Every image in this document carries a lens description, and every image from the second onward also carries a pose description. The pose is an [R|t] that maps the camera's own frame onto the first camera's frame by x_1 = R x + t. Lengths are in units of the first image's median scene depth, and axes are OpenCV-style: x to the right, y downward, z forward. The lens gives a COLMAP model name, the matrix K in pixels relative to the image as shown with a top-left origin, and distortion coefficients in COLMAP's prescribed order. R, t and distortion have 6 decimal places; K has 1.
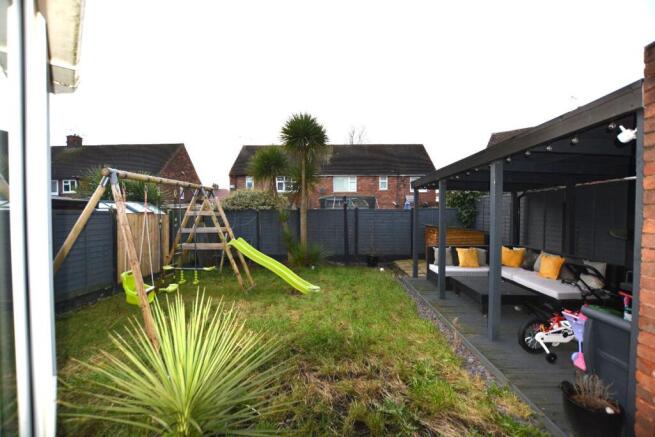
lens RADIAL K [[291.4, 0, 328.6], [0, 291.4, 220.1], [0, 0, 1]] dist [-0.028095, 0.000057]
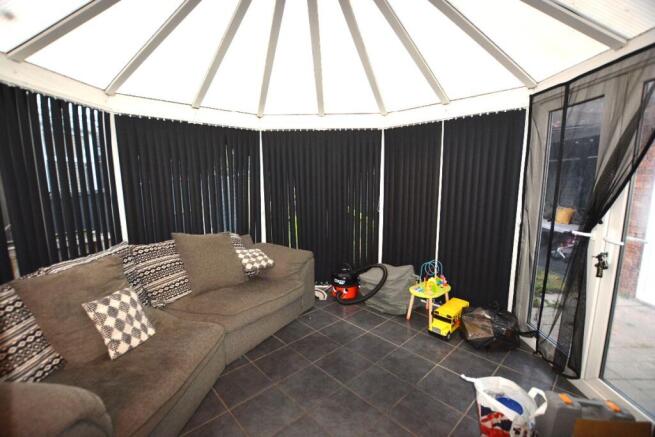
lens RADIAL K [[291.4, 0, 326.1], [0, 291.4, 220.7], [0, 0, 1]] dist [-0.028095, 0.000057]
pose [[0.999953, -0.002107, -0.009451, -0.389393], [0.003285, 0.991968, 0.126448, 0.007936], [0.009108, -0.126473, 0.991928, -0.415317]]
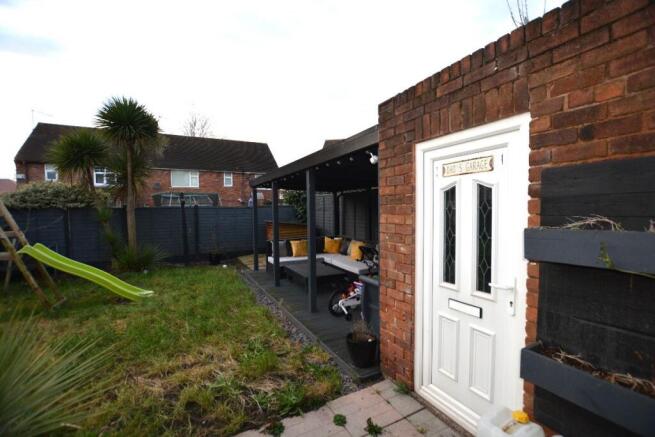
lens RADIAL K [[291.4, 0, 330.8], [0, 291.4, 222.0], [0, 0, 1]] dist [-0.028095, 0.000057]
pose [[0.872231, -0.028701, 0.488251, 0.026314], [0.019843, 0.999531, 0.023307, -0.001023], [-0.488691, -0.010641, 0.872392, -0.092642]]
